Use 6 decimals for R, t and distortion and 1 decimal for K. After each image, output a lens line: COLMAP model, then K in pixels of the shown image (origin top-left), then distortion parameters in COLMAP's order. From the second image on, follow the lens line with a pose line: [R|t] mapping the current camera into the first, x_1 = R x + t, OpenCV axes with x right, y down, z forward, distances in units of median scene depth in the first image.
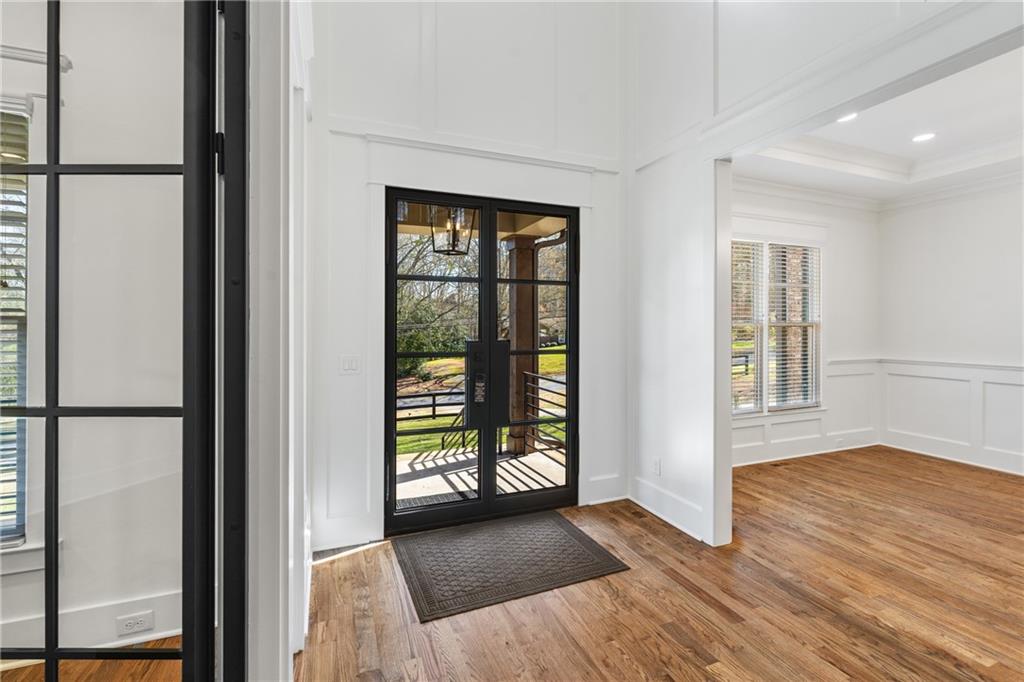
lens RADIAL K [[450.3, 0, 512.0], [0, 450.3, 341.0], [0, 0, 1]] dist [-0.000093, -0.000421]
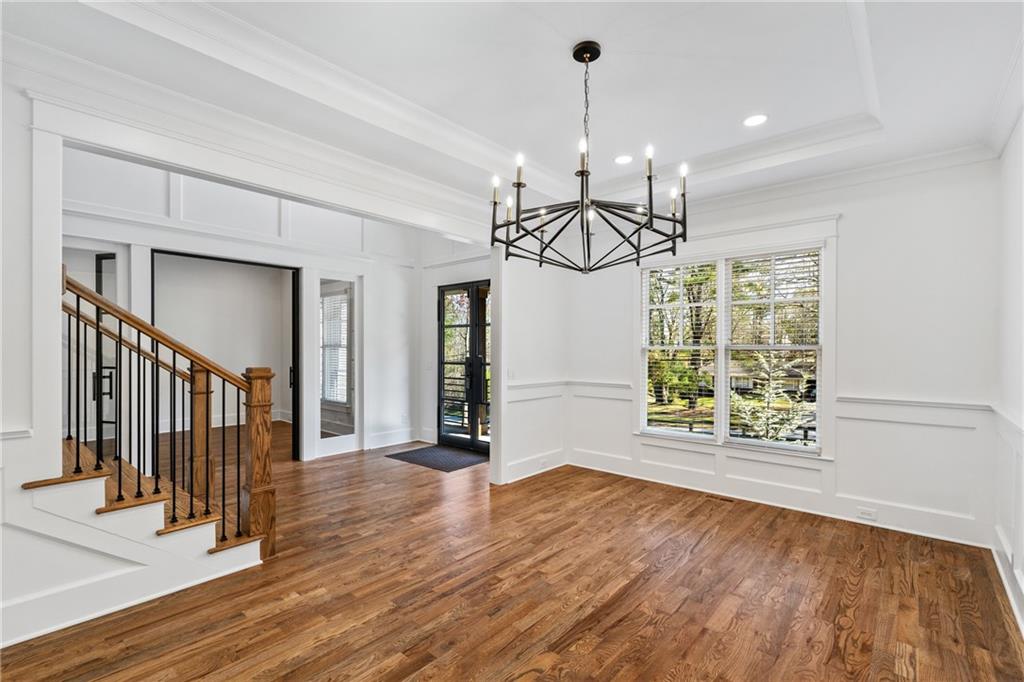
lens RADIAL K [[457.7, 0, 514.1], [0, 457.7, 349.3], [0, 0, 1]] dist [-0.001980, -0.000232]
pose [[0.458972, 0.000804, -0.888451, 1.916631], [-0.031142, 0.999400, -0.015184, -0.008541], [0.887905, 0.034637, 0.458721, 0.282890]]
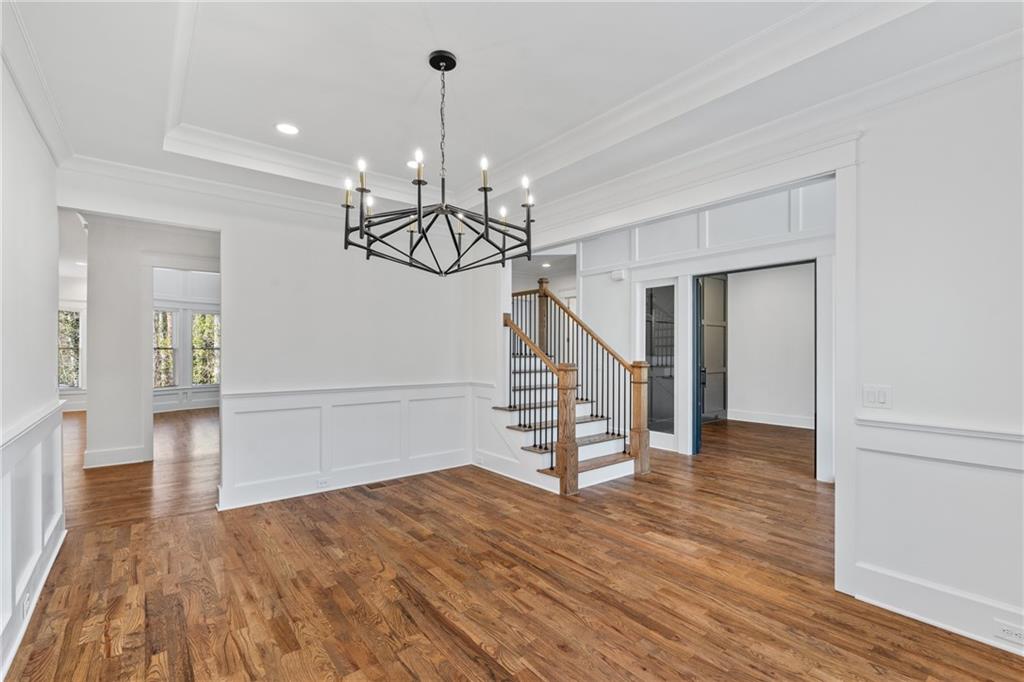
lens RADIAL K [[457.7, 0, 514.1], [0, 457.7, 349.3], [0, 0, 1]] dist [-0.001980, -0.000232]
pose [[-0.954161, -0.002907, -0.299278, 1.358969], [-0.011593, 0.999561, 0.027251, -0.051126], [0.299068, 0.029471, -0.953777, 1.645304]]
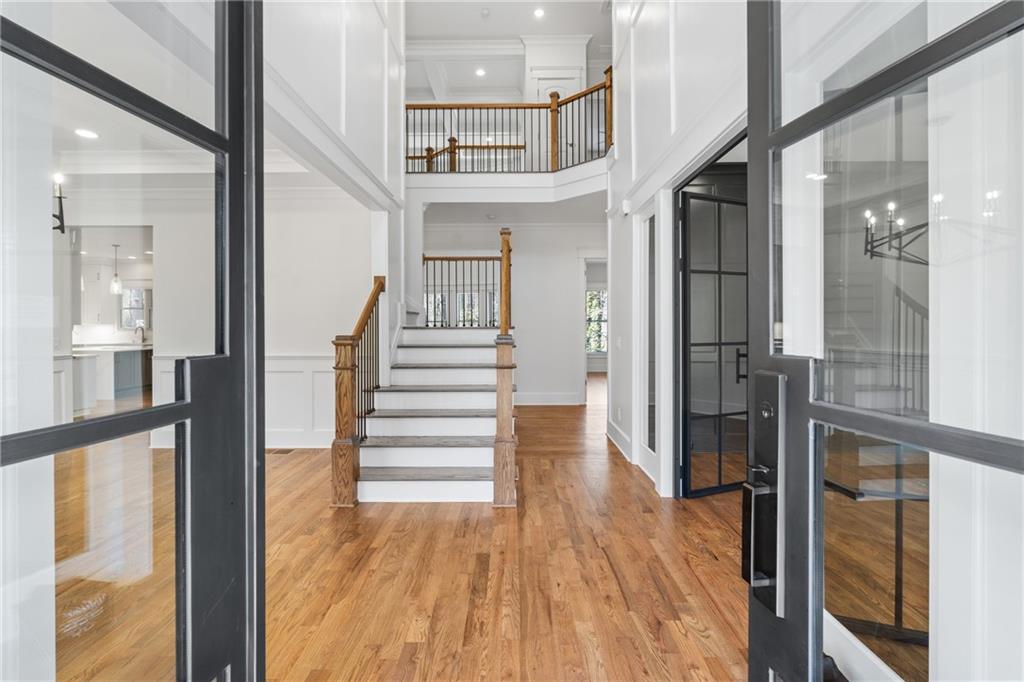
lens RADIAL K [[465.5, 0, 508.3], [0, 465.5, 318.3], [0, 0, 1]] dist [-0.000629, -0.000013]
pose [[-0.925127, 0.005994, 0.379611, -0.103030], [0.018785, 0.999373, 0.029998, -0.032251], [-0.379193, 0.034883, -0.924660, 1.185582]]
